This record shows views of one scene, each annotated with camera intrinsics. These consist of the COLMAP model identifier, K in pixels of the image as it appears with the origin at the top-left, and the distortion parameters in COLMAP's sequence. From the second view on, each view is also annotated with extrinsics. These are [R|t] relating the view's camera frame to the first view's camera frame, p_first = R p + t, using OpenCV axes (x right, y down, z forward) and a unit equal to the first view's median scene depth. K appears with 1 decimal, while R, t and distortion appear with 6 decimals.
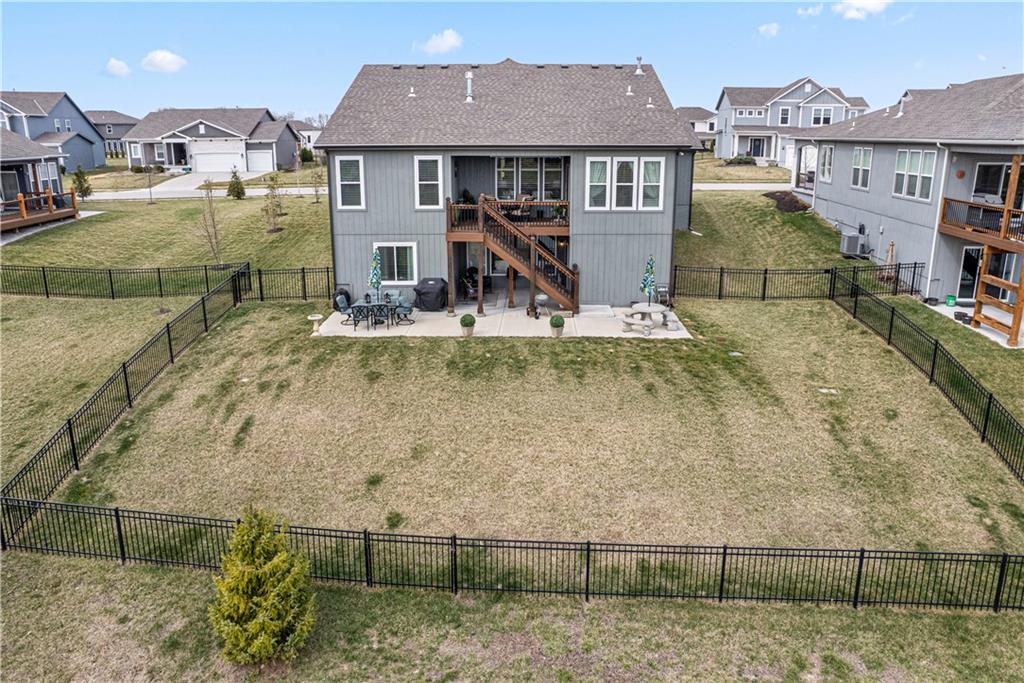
lens RADIAL K [[692.5, 0, 530.0], [0, 692.5, 300.1], [0, 0, 1]] dist [-0.025717, 0.005688]
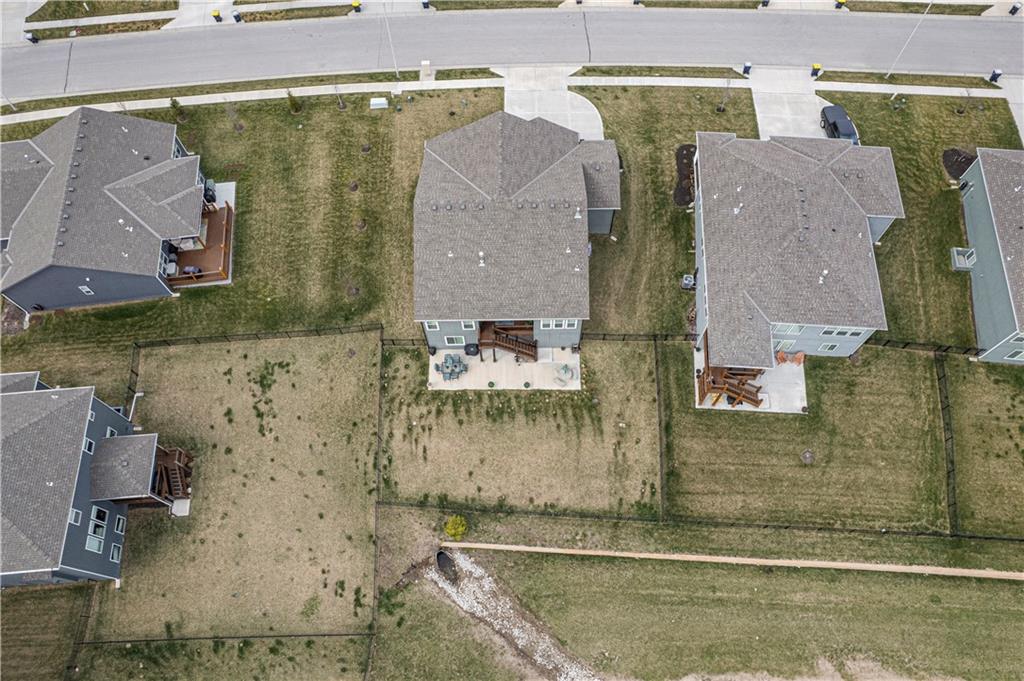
lens RADIAL K [[663.6, 0, 510.6], [0, 663.6, 387.4], [0, 0, 1]] dist [-0.063112, 0.044524]
pose [[0.999759, -0.006481, -0.020970, 0.029018], [0.020689, 0.597316, 0.801739, -1.795251], [0.007330, -0.801980, 0.597306, -0.417356]]
